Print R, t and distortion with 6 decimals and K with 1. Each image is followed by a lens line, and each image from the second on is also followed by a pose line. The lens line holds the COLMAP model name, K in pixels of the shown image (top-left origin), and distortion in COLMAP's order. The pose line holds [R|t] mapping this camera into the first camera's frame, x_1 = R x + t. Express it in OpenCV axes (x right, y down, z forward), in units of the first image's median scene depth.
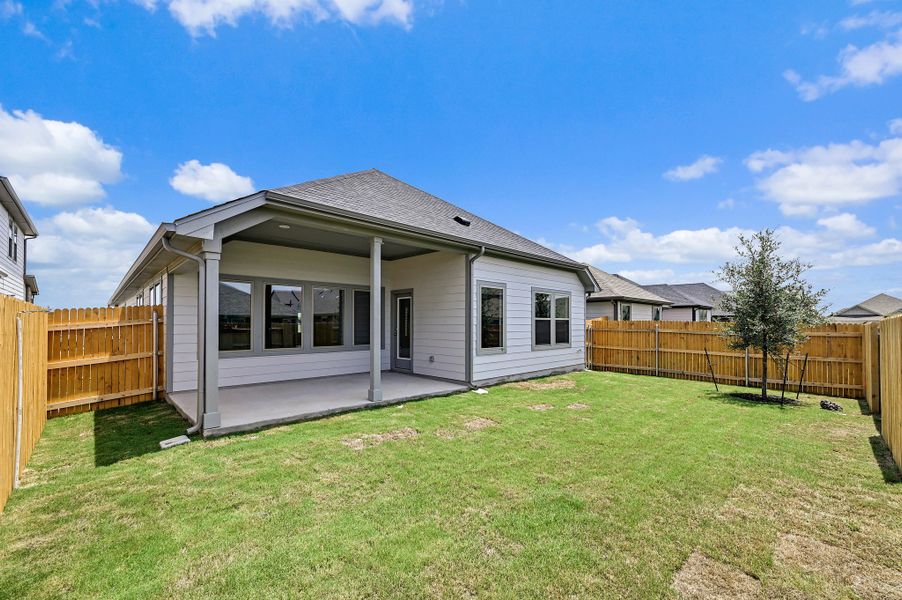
lens RADIAL K [[369.0, 0, 449.6], [0, 369.0, 322.7], [0, 0, 1]] dist [0.000036, 0.000077]
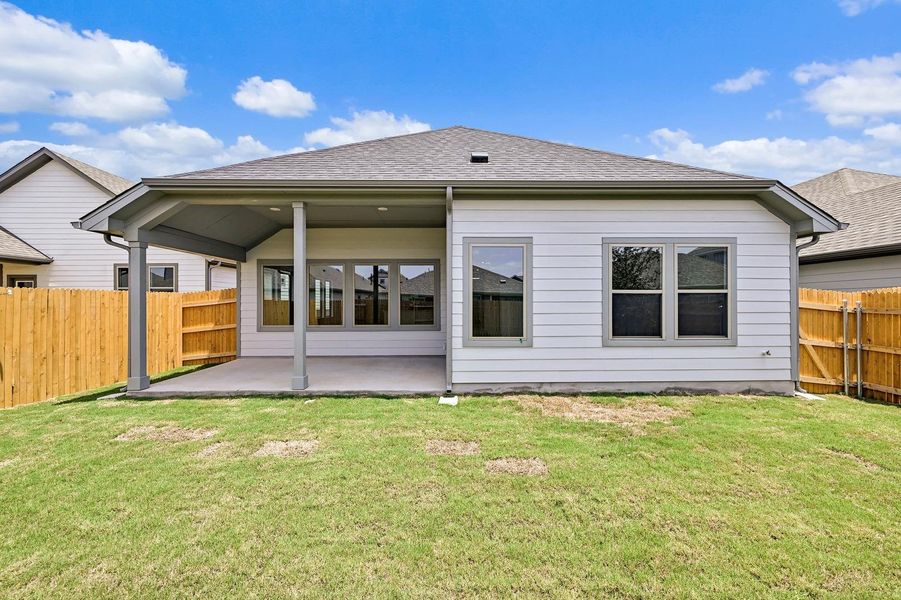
lens RADIAL K [[363.0, 0, 450.5], [0, 363.0, 300.0], [0, 0, 1]] dist [-0.000134, 0.000044]
pose [[0.734221, -0.006149, -0.678883, 0.433097], [0.006041, 0.999979, -0.002524, 0.002440], [0.678884, -0.002248, 0.734243, 0.408522]]
